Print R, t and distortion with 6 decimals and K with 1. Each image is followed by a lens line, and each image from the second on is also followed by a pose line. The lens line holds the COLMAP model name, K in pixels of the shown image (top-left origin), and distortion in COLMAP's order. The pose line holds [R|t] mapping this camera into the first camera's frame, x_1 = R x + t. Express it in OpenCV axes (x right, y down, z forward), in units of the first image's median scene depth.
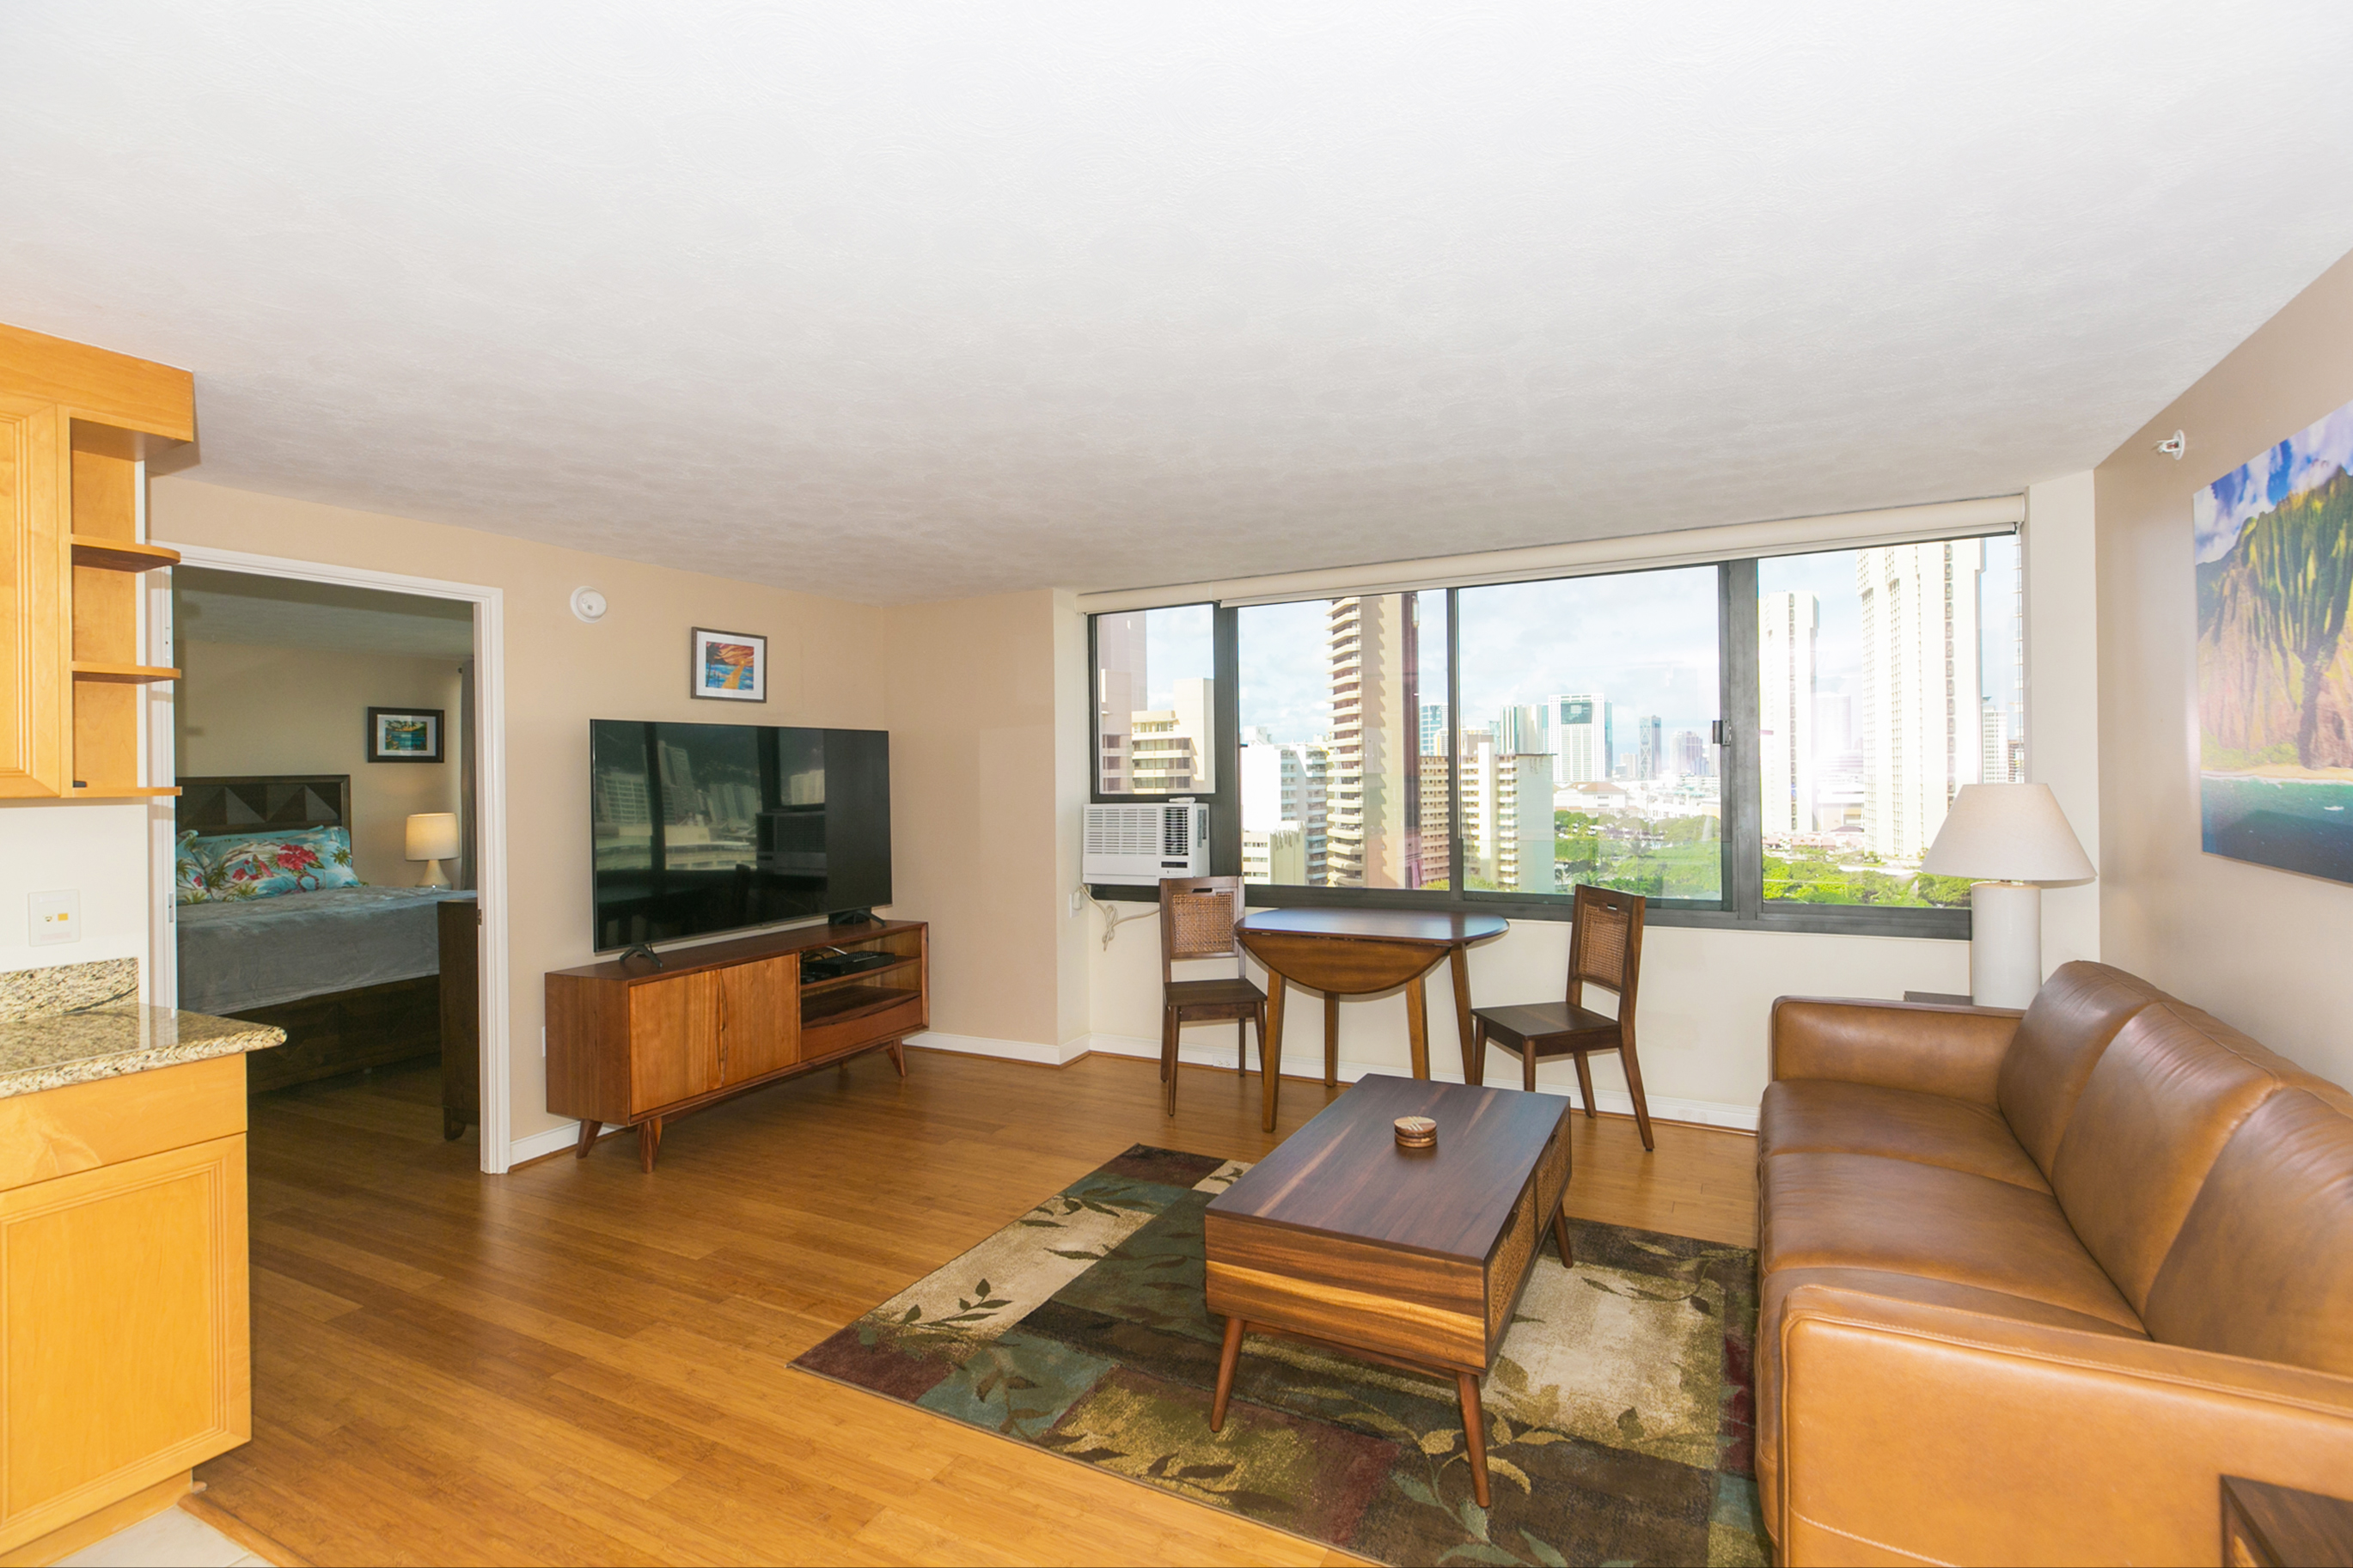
lens RADIAL K [[1072.6, 0, 1229.5], [0, 1072.6, 777.9], [0, 0, 1]] dist [0.000008, -0.000067]
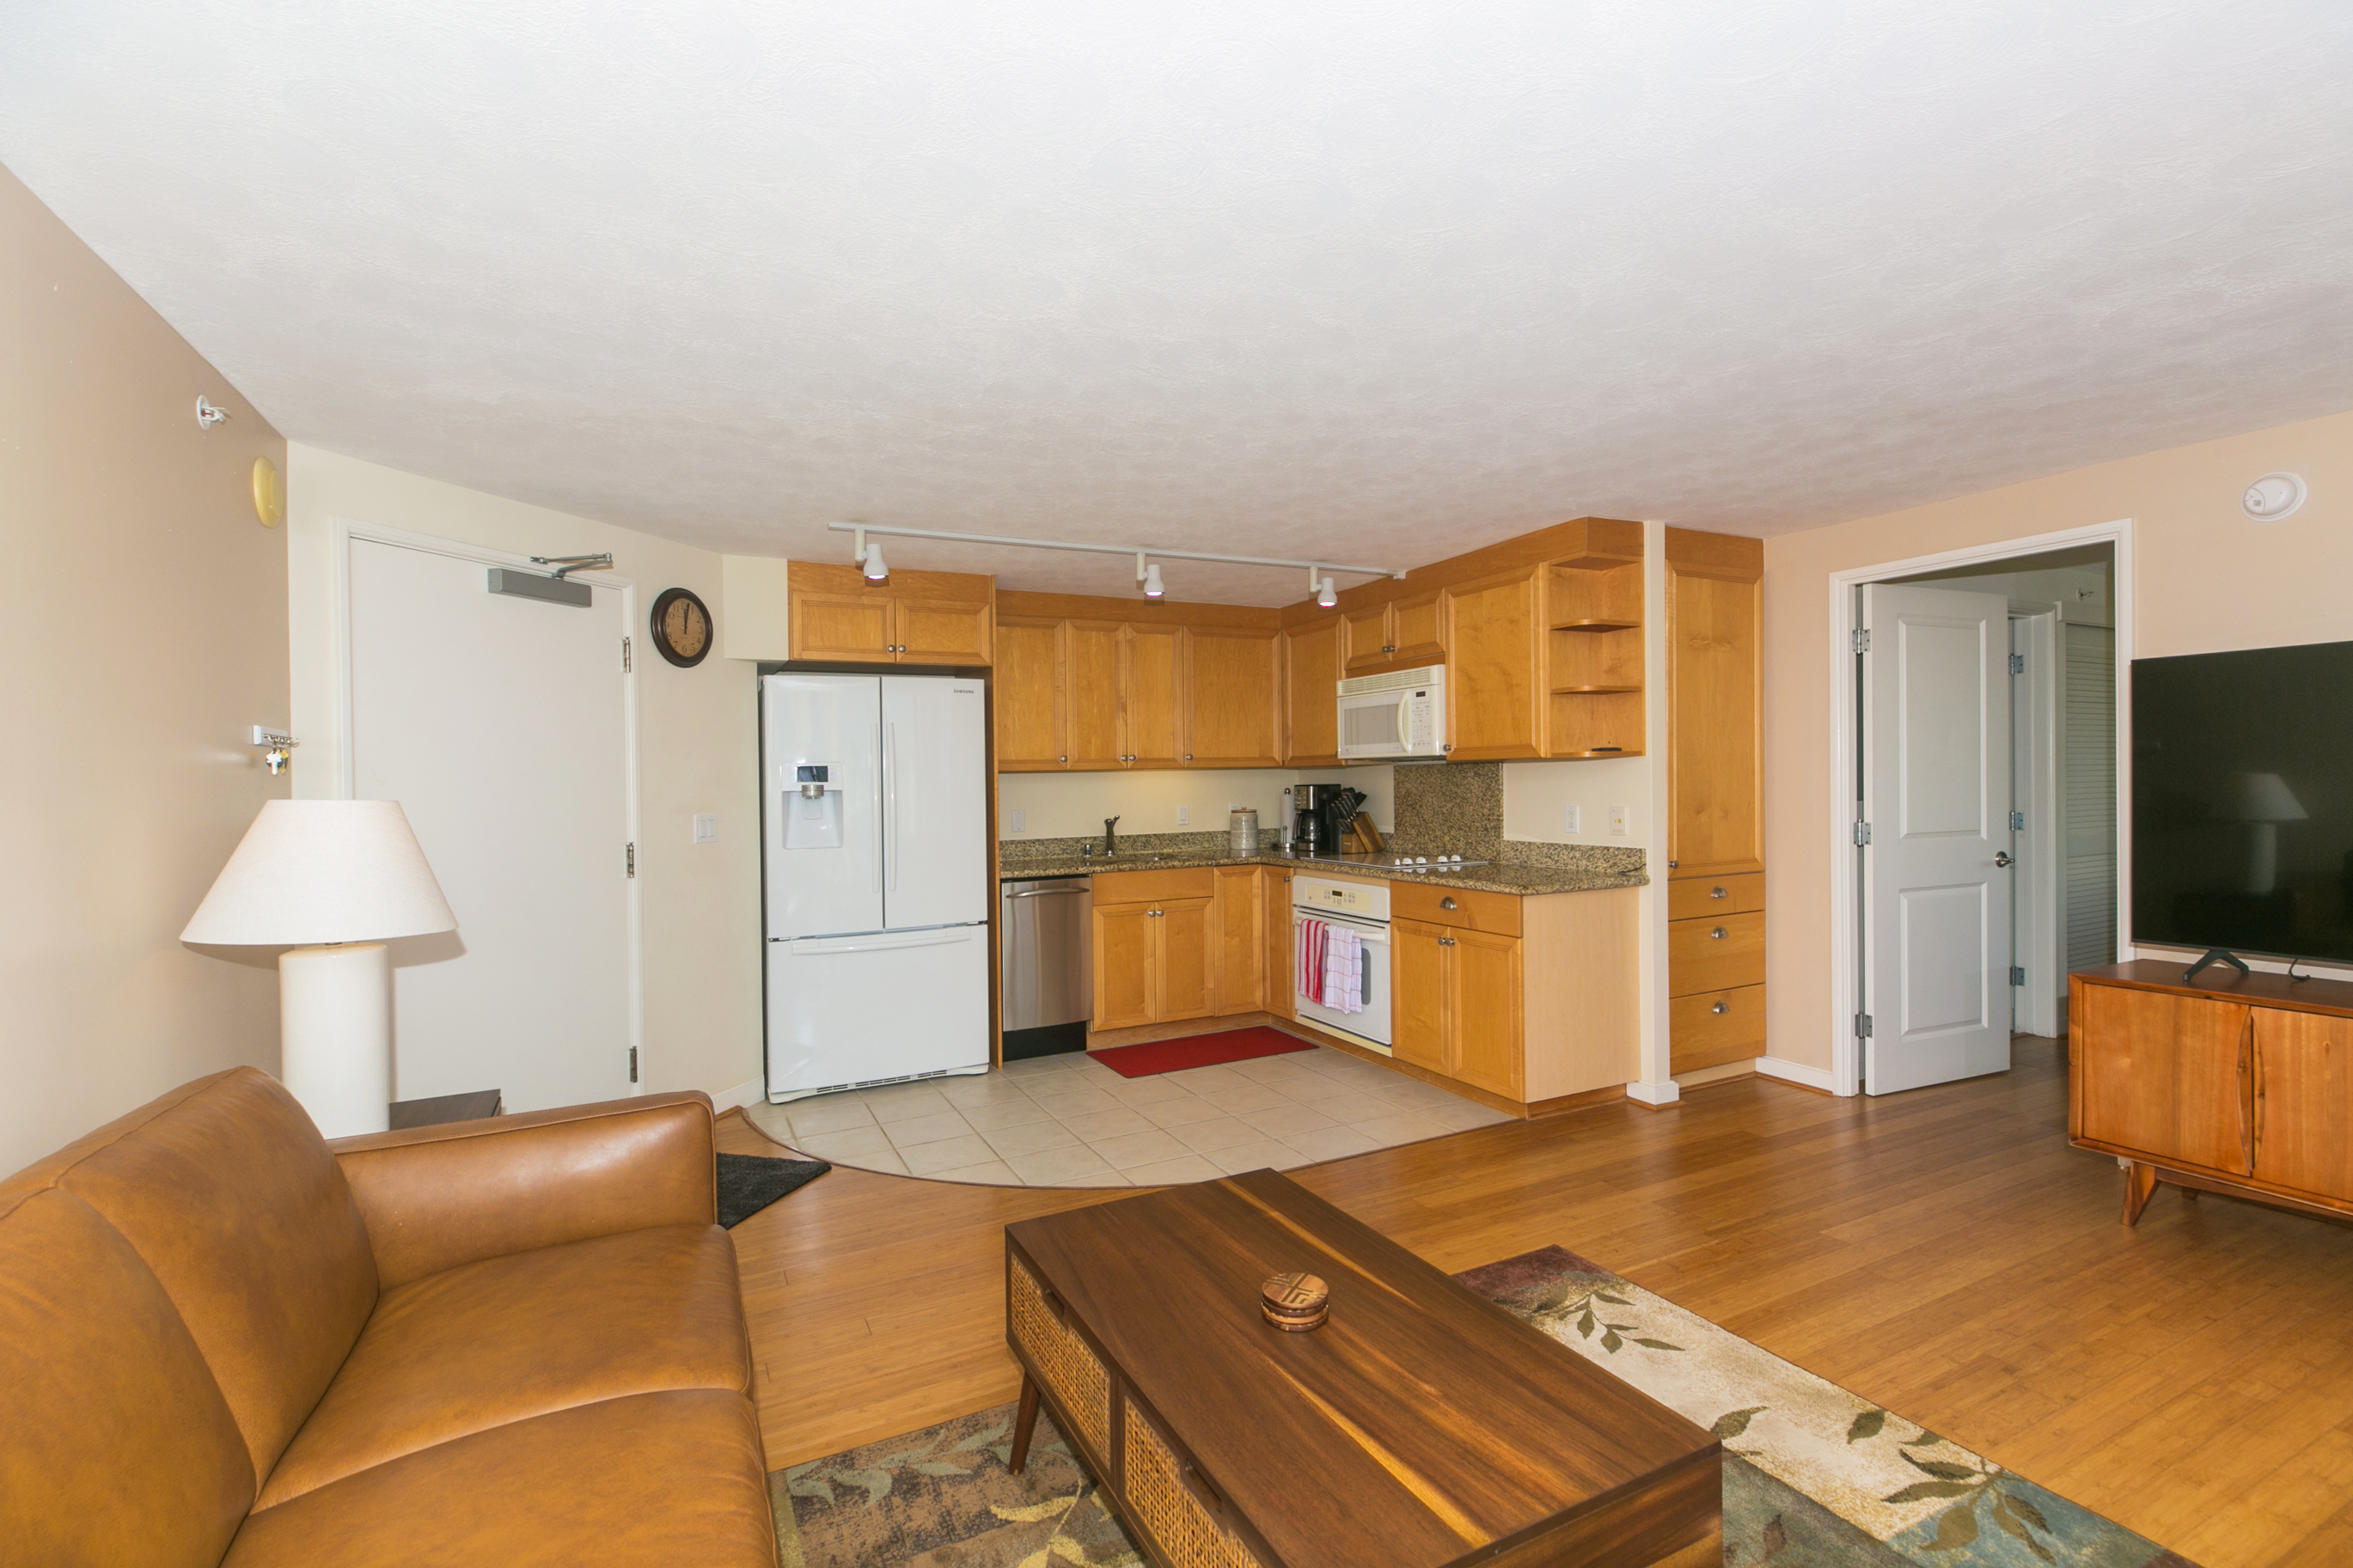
lens RADIAL K [[1072.6, 0, 1229.5], [0, 1072.6, 777.9], [0, 0, 1]] dist [0.000008, -0.000067]
pose [[-0.584004, 0.028342, -0.811256, 0.598977], [0.026452, 0.999524, 0.015878, 0.005256], [0.811320, -0.012186, -0.584475, 1.141088]]
